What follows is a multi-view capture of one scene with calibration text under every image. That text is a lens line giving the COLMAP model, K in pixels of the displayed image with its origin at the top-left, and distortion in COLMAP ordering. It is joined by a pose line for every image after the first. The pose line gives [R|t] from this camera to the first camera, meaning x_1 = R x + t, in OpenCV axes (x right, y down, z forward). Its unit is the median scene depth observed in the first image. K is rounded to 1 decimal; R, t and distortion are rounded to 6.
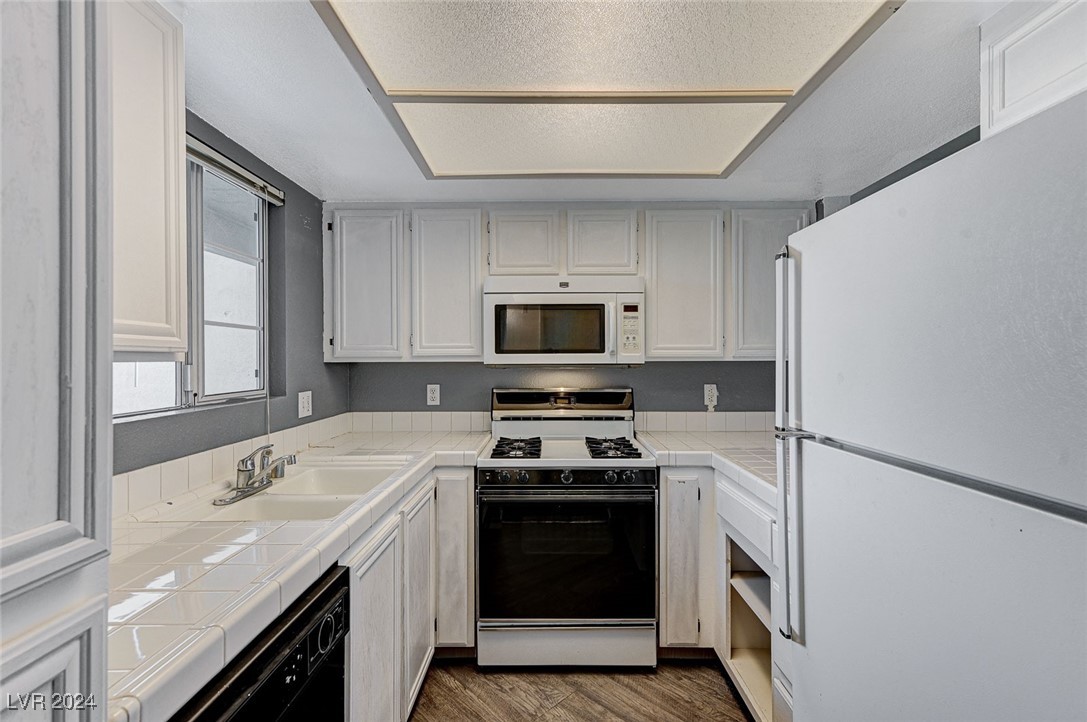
lens RADIAL K [[500.0, 0, 549.0], [0, 500.0, 359.8], [0, 0, 1]] dist [0.004012, 0.000865]
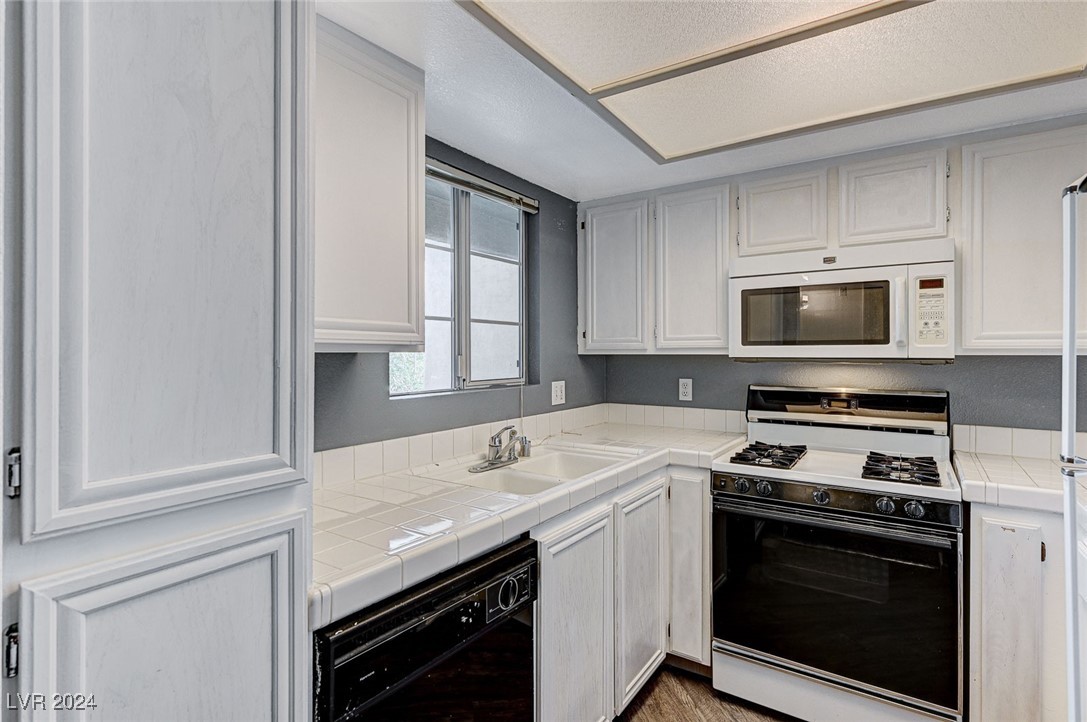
lens RADIAL K [[535.3, 0, 544.1], [0, 535.3, 355.5], [0, 0, 1]] dist [-0.001186, 0.000493]
pose [[0.827100, 0.006315, -0.562019, 0.147578], [-0.003801, 0.999977, 0.005643, 0.001597], [0.562042, -0.002531, 0.827105, 0.024811]]
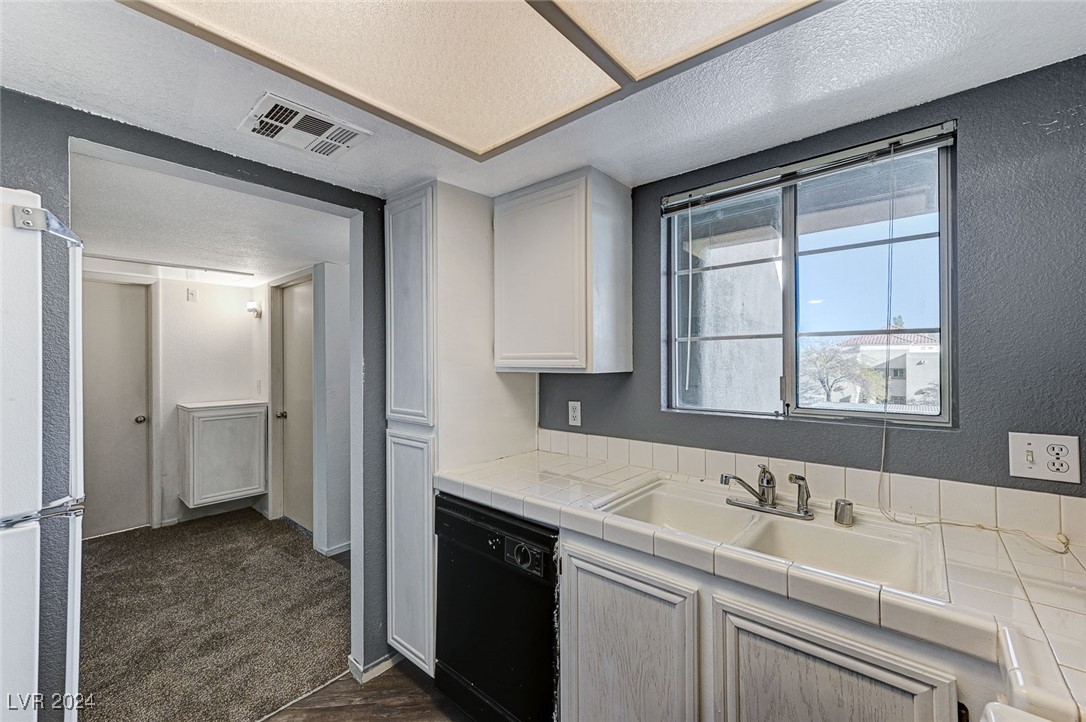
lens RADIAL K [[440.5, 0, 545.8], [0, 440.5, 358.1], [0, 0, 1]] dist [0.015016, -0.000086]
pose [[-0.651567, 0.001033, -0.758590, 0.259964], [0.005648, 0.999978, -0.003489, -0.023053], [0.758570, -0.006557, -0.651559, 0.959122]]
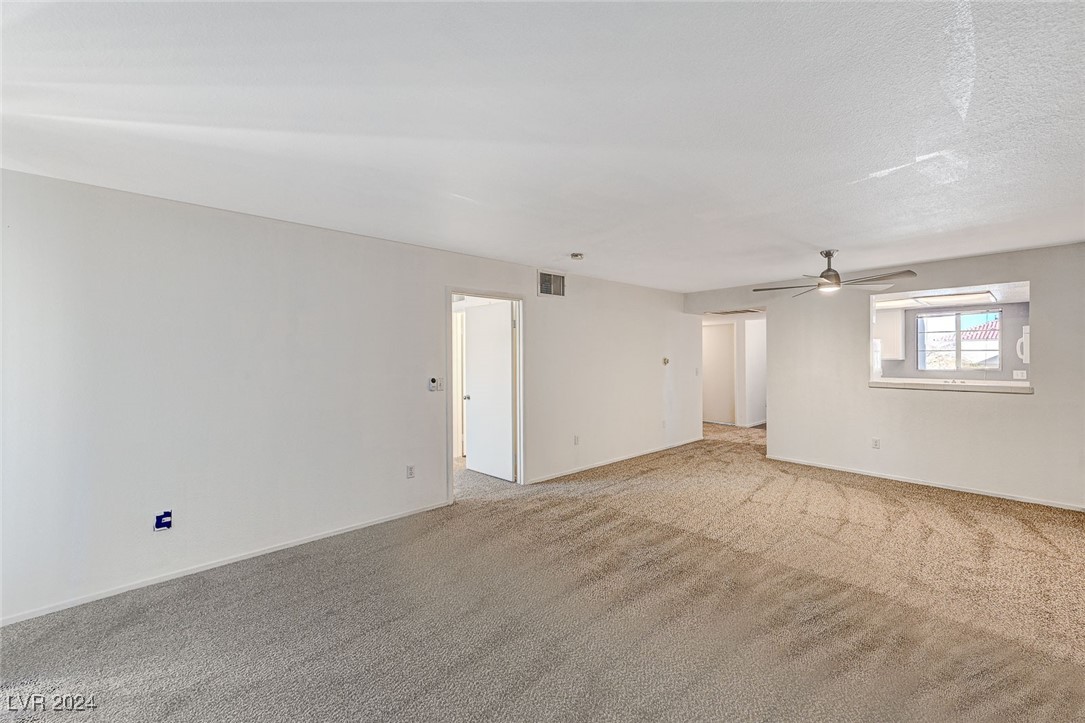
lens RADIAL K [[427.8, 0, 542.8], [0, 427.8, 358.7], [0, 0, 1]] dist [0.027848, -0.000150]
pose [[-0.753112, 0.008495, -0.657837, 3.582520], [0.005216, 0.999962, 0.006942, -0.041075], [0.657871, 0.001797, -0.753128, 1.177996]]
